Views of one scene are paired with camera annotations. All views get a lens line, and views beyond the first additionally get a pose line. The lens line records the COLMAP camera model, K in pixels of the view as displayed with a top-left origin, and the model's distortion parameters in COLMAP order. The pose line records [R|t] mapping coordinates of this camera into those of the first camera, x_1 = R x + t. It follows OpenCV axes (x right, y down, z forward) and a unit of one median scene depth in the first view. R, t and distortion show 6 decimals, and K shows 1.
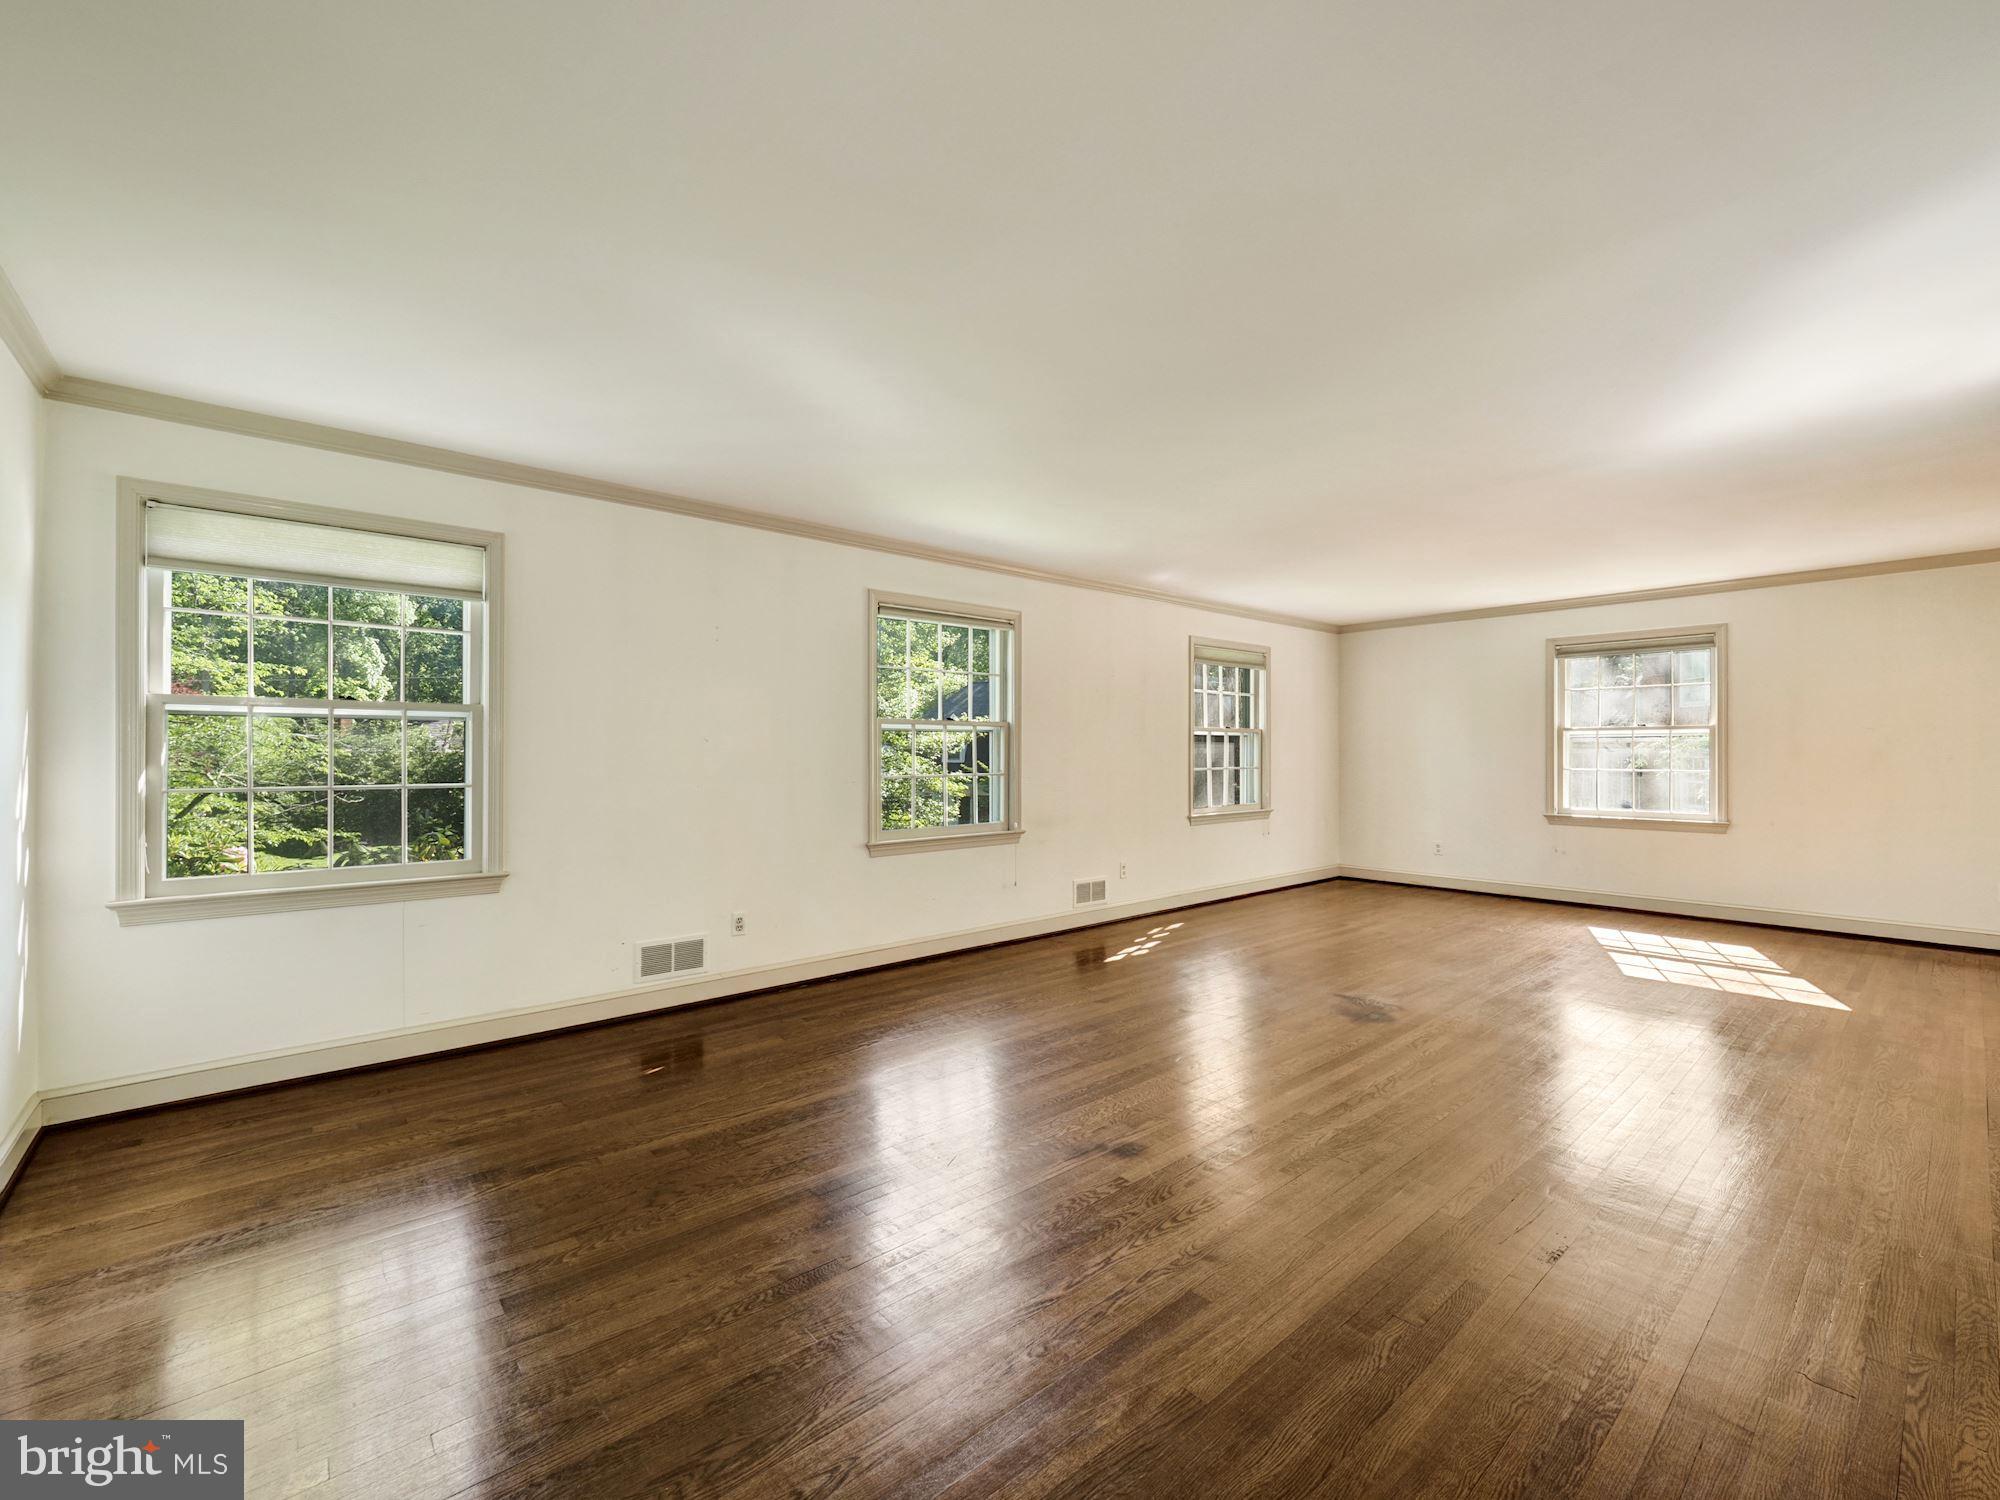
lens RADIAL K [[841.6, 0, 985.6], [0, 841.6, 747.0], [0, 0, 1]] dist [0.015472, -0.013816]
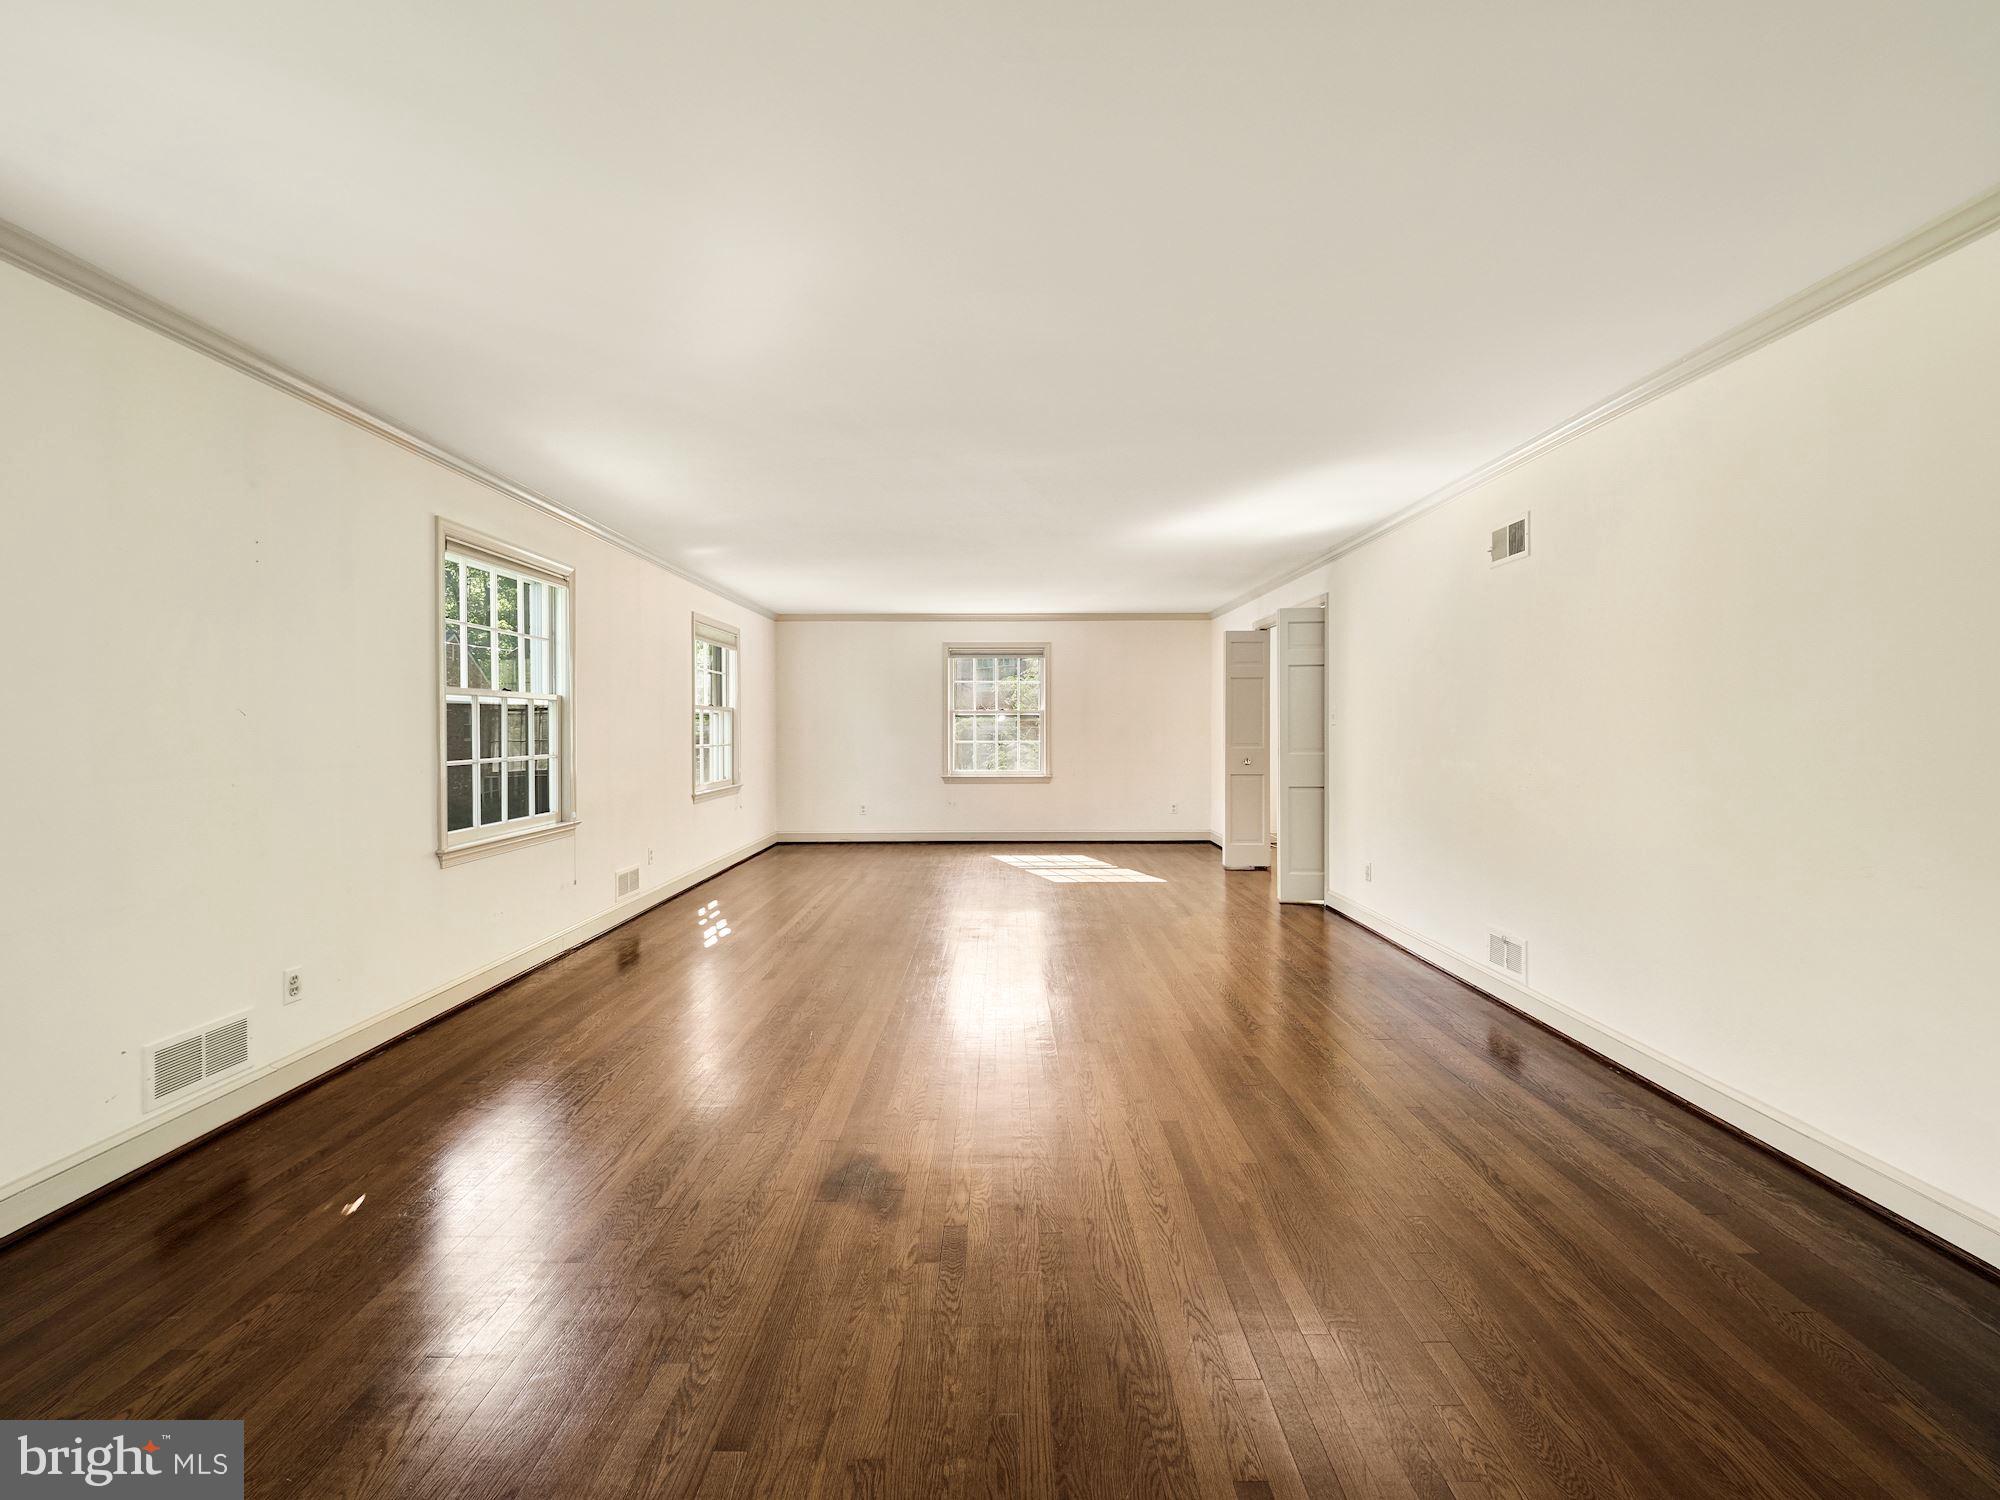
lens RADIAL K [[841.6, 0, 985.6], [0, 841.6, 747.0], [0, 0, 1]] dist [0.015472, -0.013816]
pose [[0.658255, -0.017107, 0.752601, -0.324757], [-0.002448, 0.999688, 0.024865, 0.001294], [-0.752791, -0.018210, 0.658008, 0.108928]]
